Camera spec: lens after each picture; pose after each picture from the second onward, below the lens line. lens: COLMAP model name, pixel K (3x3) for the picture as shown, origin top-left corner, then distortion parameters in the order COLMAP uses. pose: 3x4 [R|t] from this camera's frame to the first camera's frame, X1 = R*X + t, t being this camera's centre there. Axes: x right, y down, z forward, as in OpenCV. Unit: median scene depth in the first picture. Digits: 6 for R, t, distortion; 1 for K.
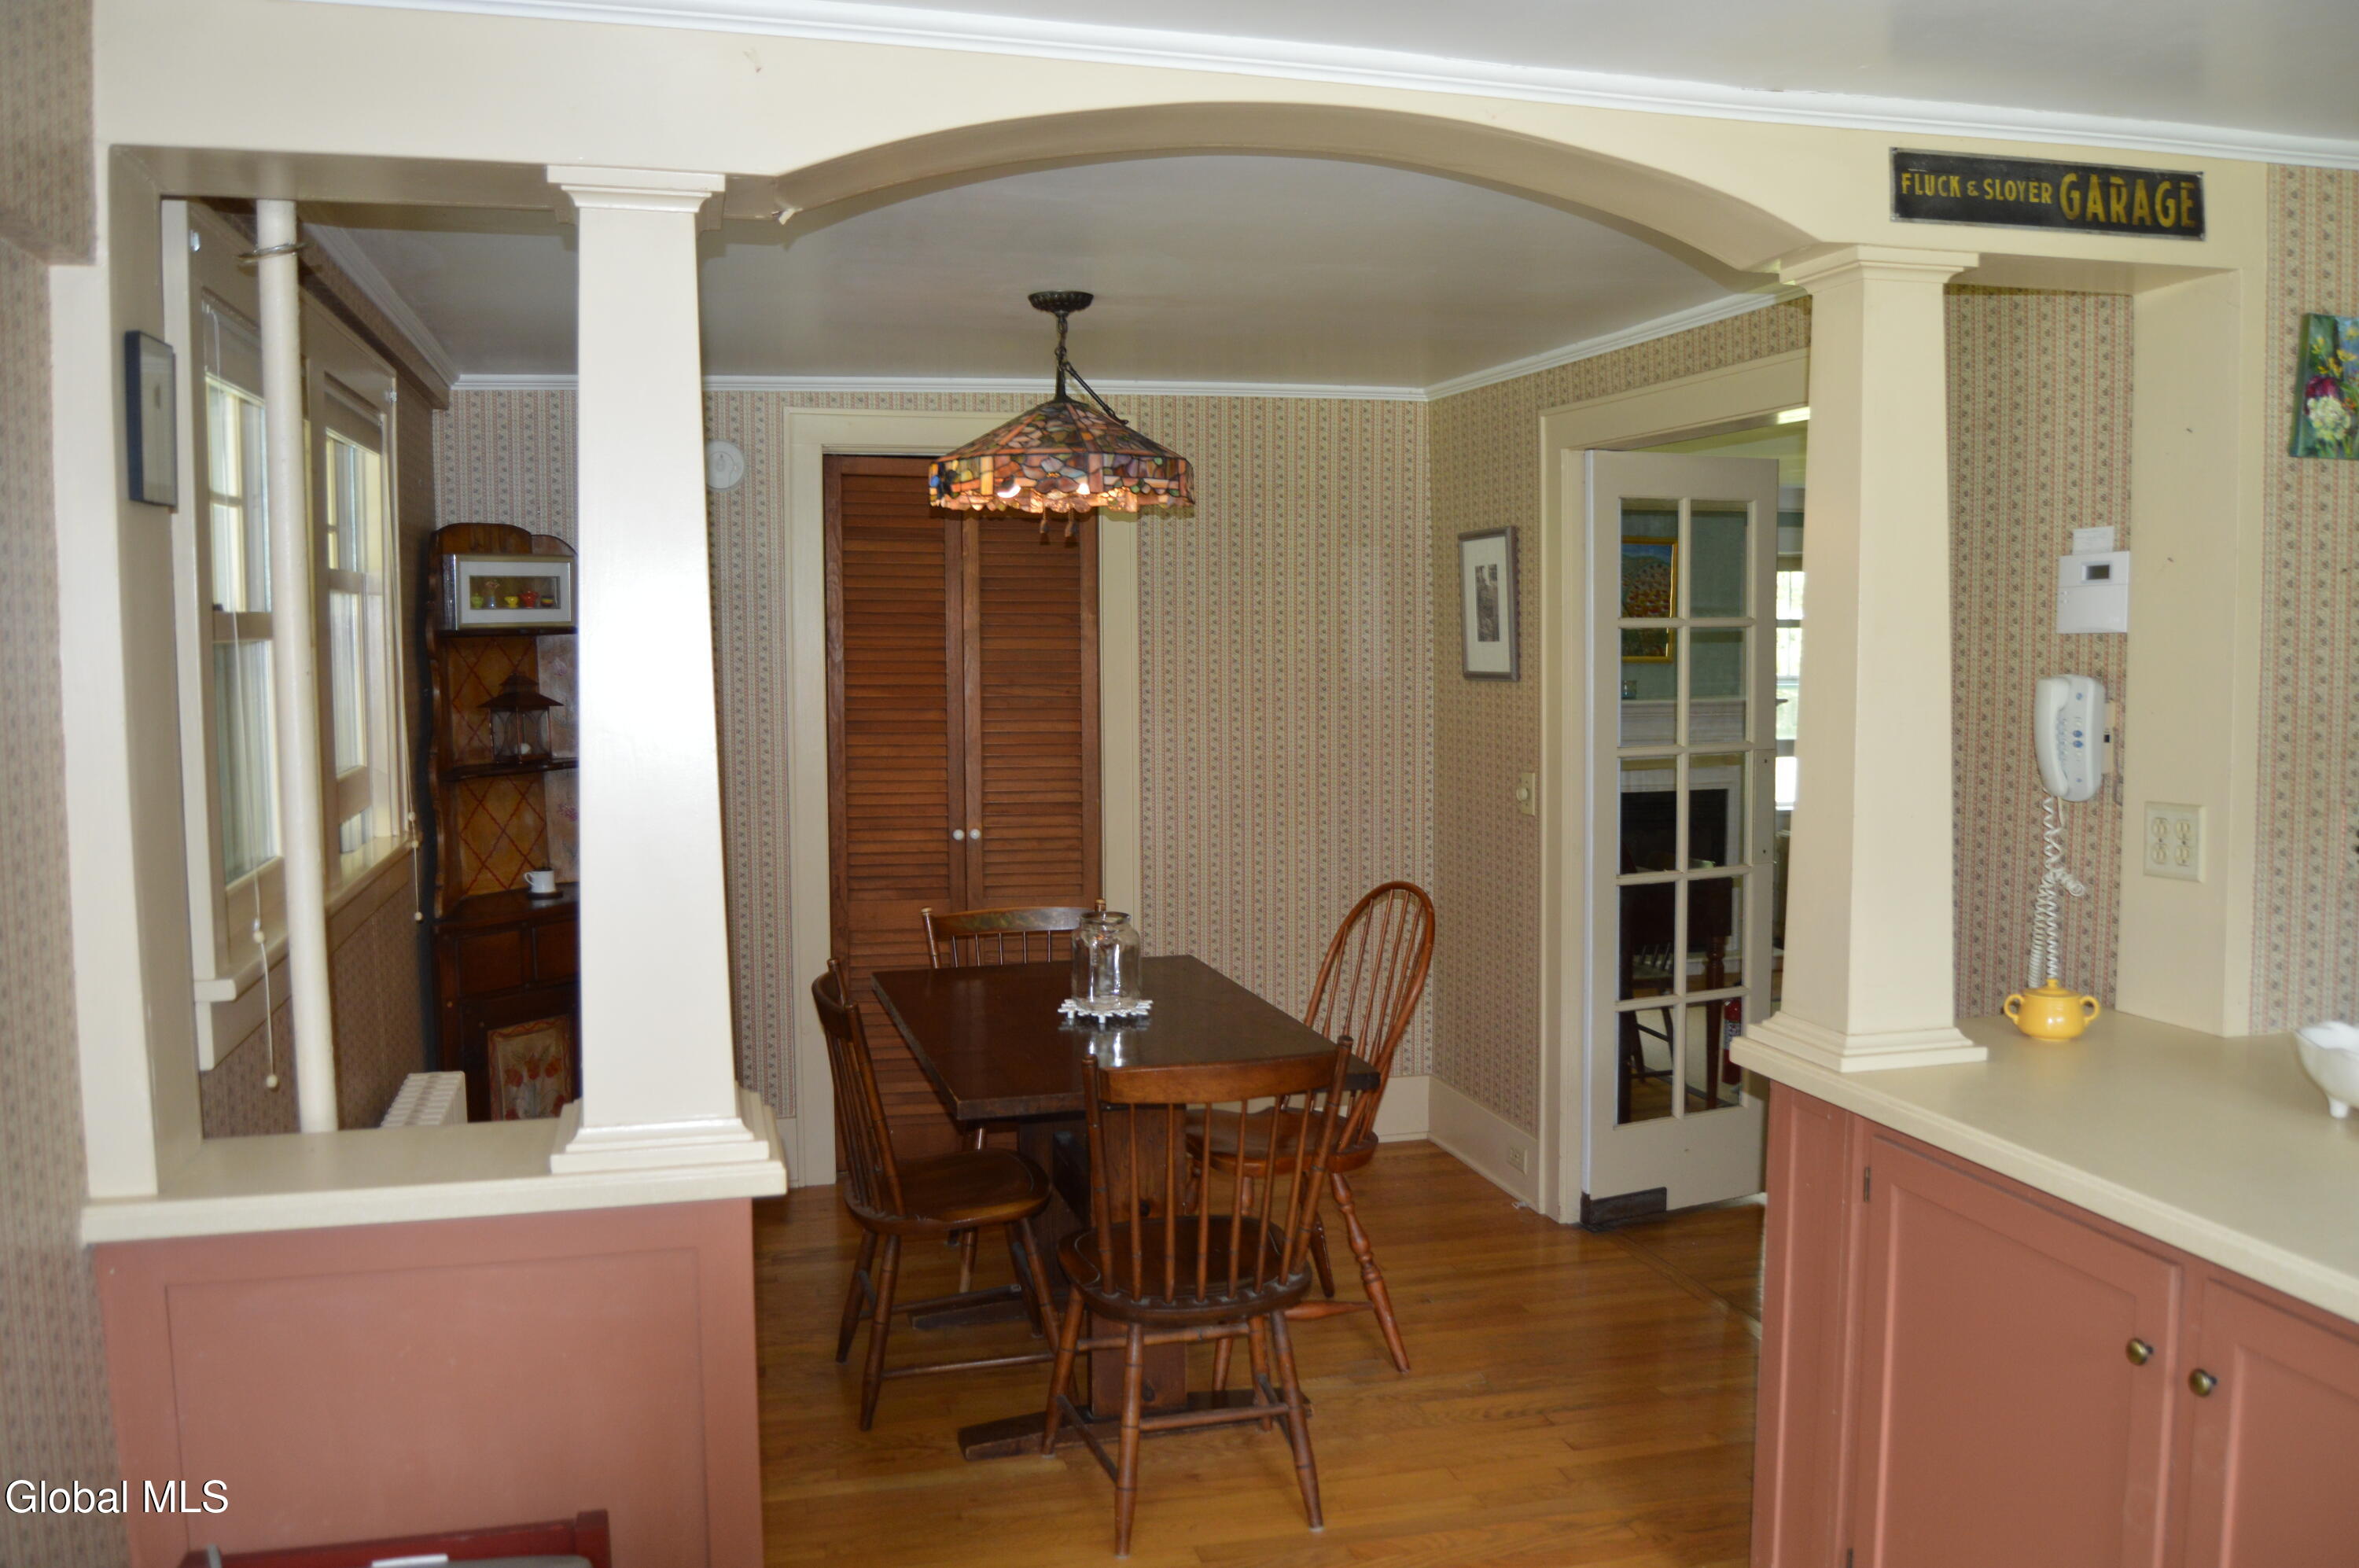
lens RADIAL K [[1877.0, 0, 1175.2], [0, 1877.0, 776.8], [0, 0, 1]] dist [-0.069786, 0.007664]
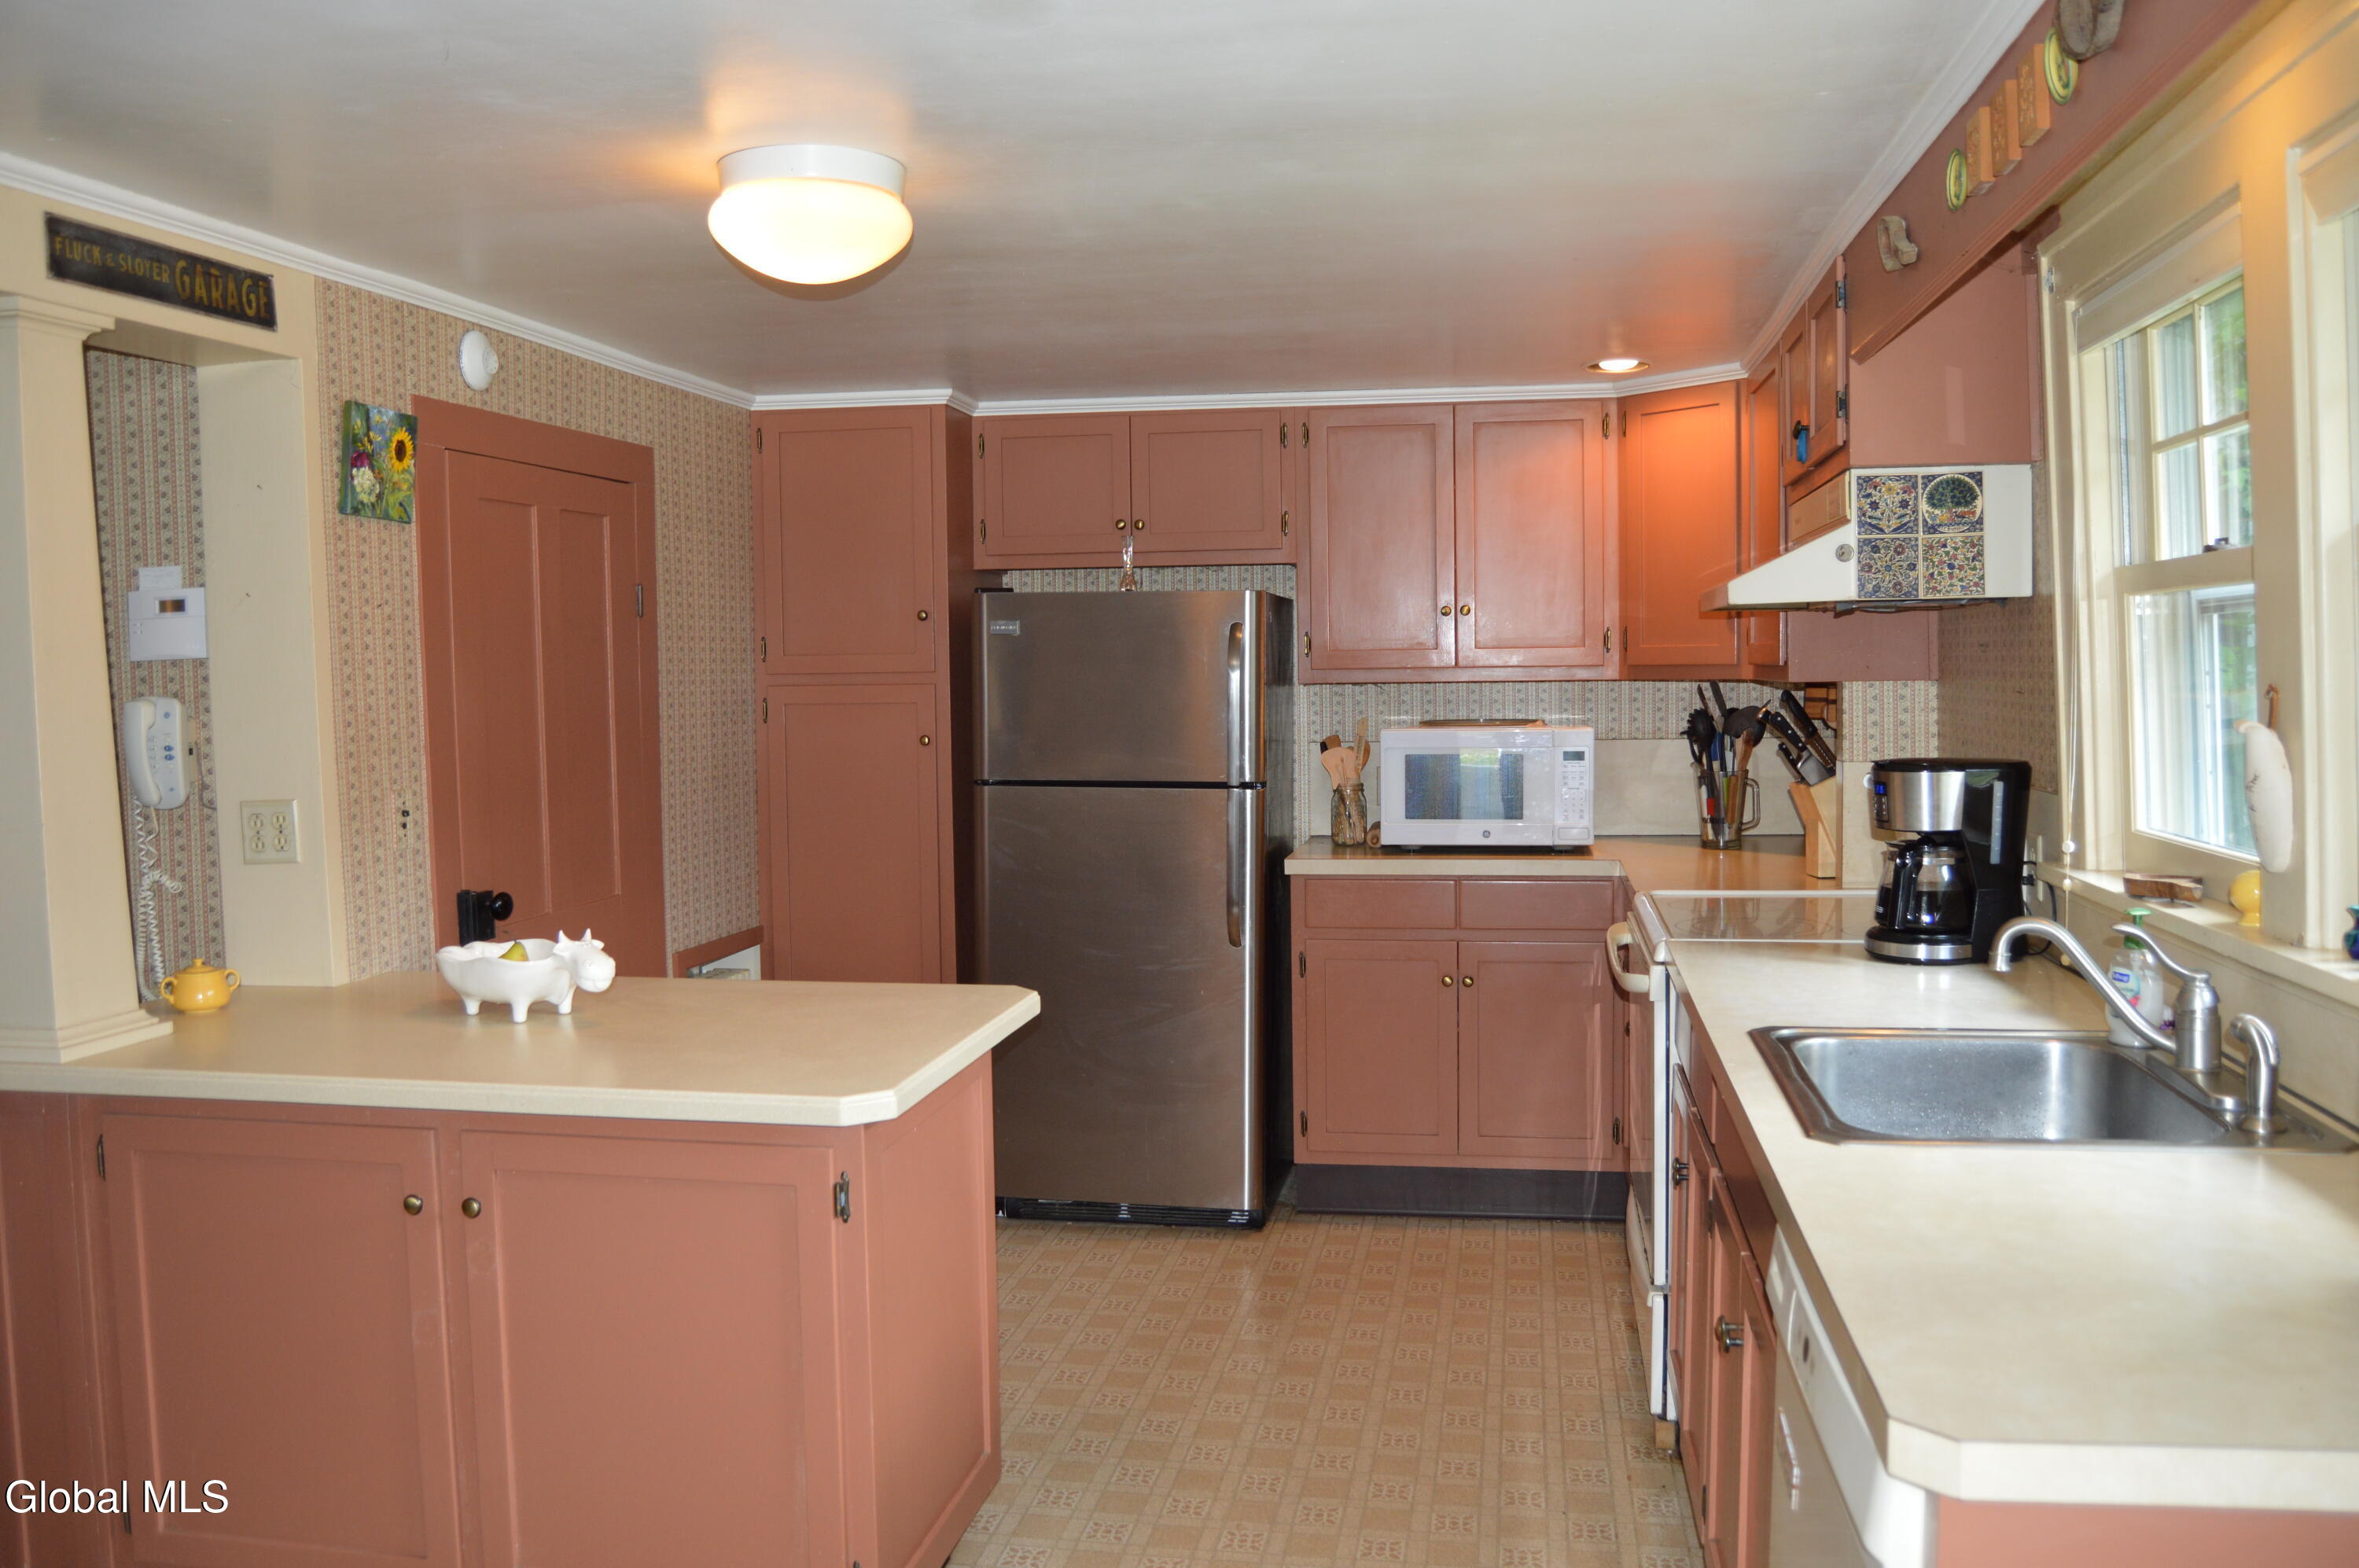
lens RADIAL K [[1877.0, 0, 1181.3], [0, 1877.0, 789.3], [0, 0, 1]] dist [-0.069786, 0.007664]
pose [[0.422939, -0.061363, 0.904078, -0.295137], [0.084816, 0.996005, 0.027925, 0.025144], [-0.902180, 0.064870, 0.426454, -0.041809]]
